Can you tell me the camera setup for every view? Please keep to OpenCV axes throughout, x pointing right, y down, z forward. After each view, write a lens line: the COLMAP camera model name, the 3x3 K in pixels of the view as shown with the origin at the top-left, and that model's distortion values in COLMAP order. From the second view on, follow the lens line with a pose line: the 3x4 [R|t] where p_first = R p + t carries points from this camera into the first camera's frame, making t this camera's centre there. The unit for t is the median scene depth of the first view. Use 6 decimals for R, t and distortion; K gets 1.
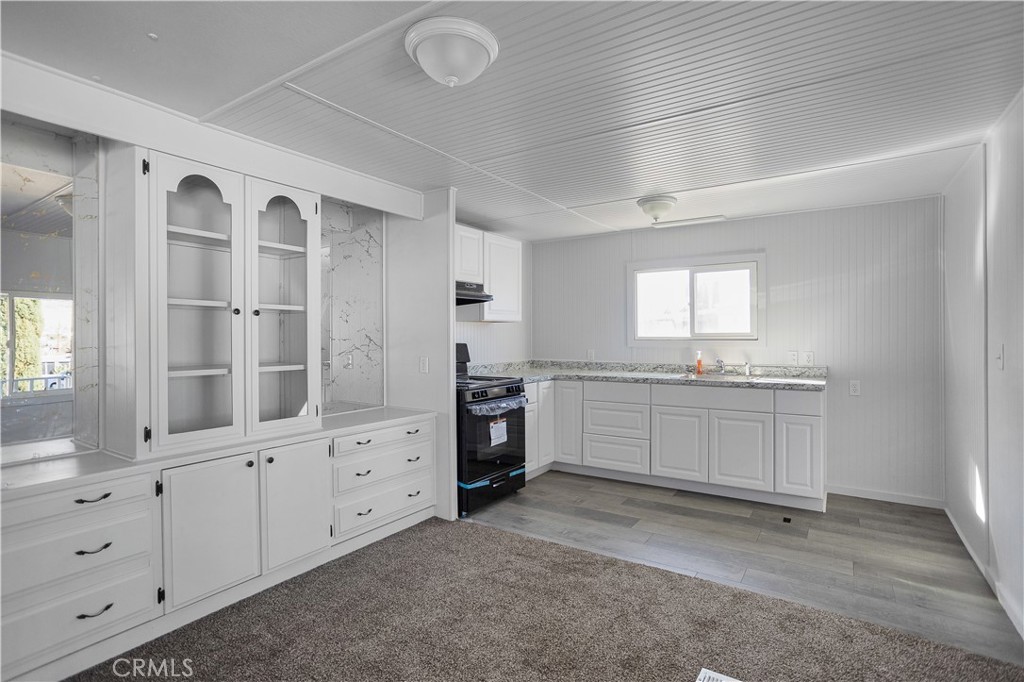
lens RADIAL K [[522.2, 0, 504.8], [0, 522.2, 337.0], [0, 0, 1]] dist [-0.031629, 0.020569]
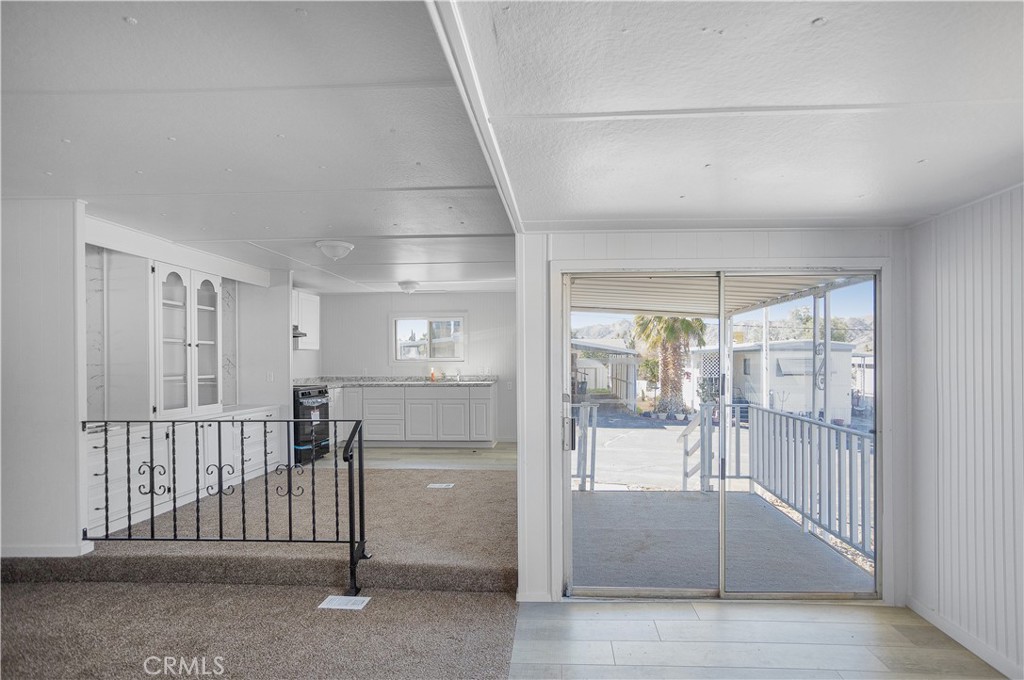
lens RADIAL K [[522.2, 0, 531.8], [0, 522.2, 357.0], [0, 0, 1]] dist [-0.031629, 0.020569]
pose [[0.861063, 0.001400, 0.508496, -0.245052], [0.003851, 0.999950, -0.009274, 0.009447], [-0.508483, 0.009944, 0.861014, -0.726784]]
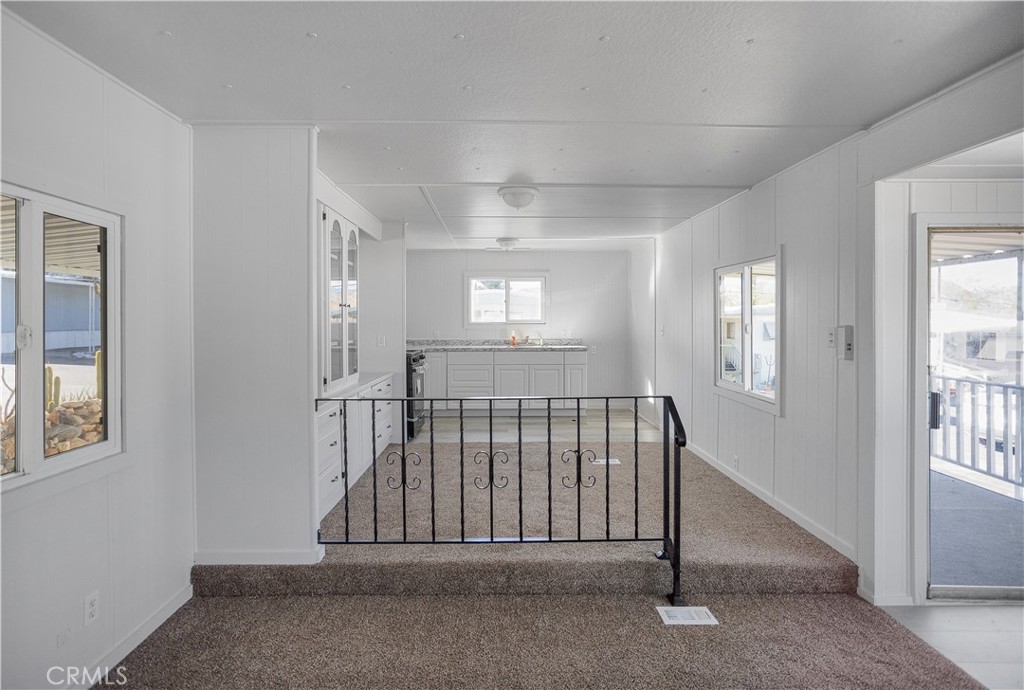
lens RADIAL K [[522.2, 0, 512.5], [0, 522.2, 317.0], [0, 0, 1]] dist [-0.031629, 0.020569]
pose [[0.828391, 0.005625, 0.560123, -0.597757], [0.000457, 0.999942, -0.010718, 0.001633], [-0.560151, 0.009135, 0.828340, -0.372418]]
